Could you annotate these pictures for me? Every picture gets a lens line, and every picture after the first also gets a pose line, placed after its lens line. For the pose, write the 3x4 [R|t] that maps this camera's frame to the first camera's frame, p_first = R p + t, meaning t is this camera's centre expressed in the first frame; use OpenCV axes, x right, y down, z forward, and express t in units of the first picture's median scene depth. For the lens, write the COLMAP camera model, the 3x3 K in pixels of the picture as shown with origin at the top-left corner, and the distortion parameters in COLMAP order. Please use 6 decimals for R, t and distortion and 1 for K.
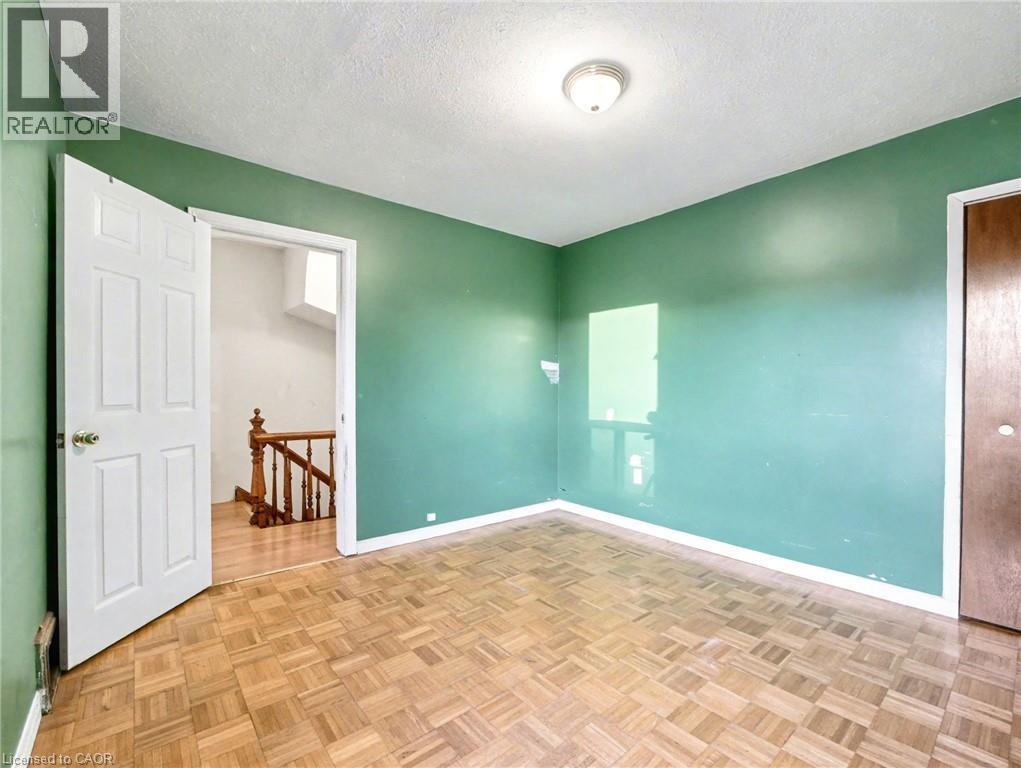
lens RADIAL K [[452.9, 0, 506.8], [0, 452.9, 389.0], [0, 0, 1]] dist [-0.015997, -0.000208]
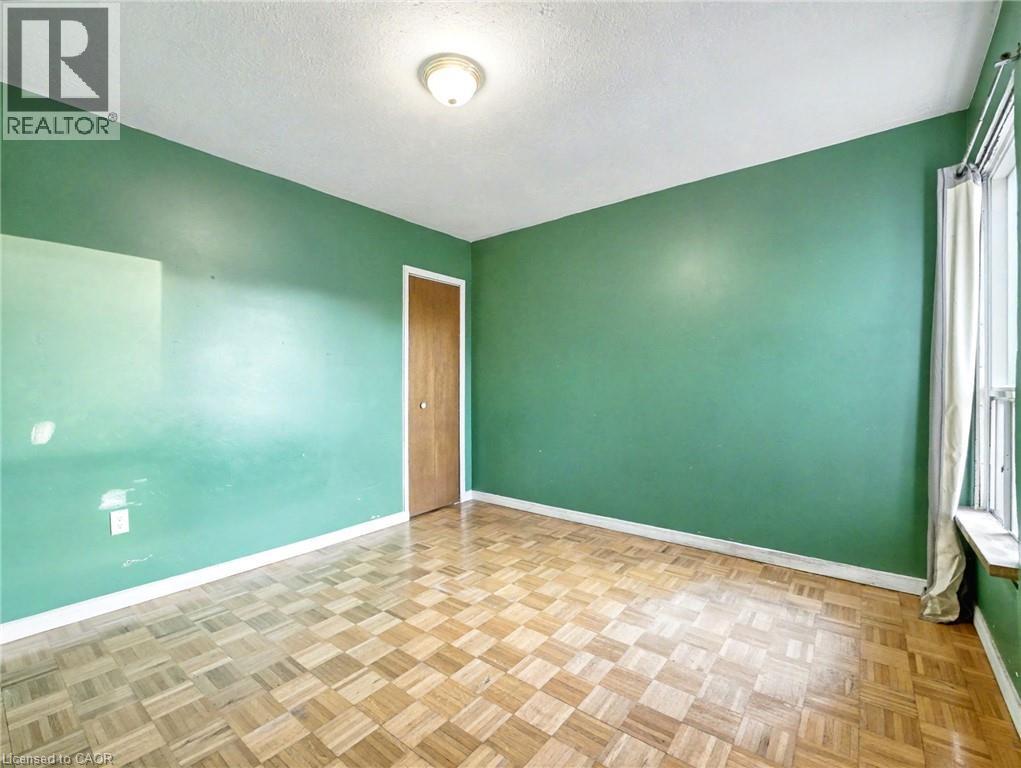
lens RADIAL K [[452.9, 0, 506.8], [0, 452.9, 389.0], [0, 0, 1]] dist [-0.015997, -0.000208]
pose [[-0.227948, -0.009972, 0.973622, -0.708975], [0.004318, 0.999927, 0.011252, 0.003631], [-0.973664, 0.006769, -0.227888, 0.994957]]
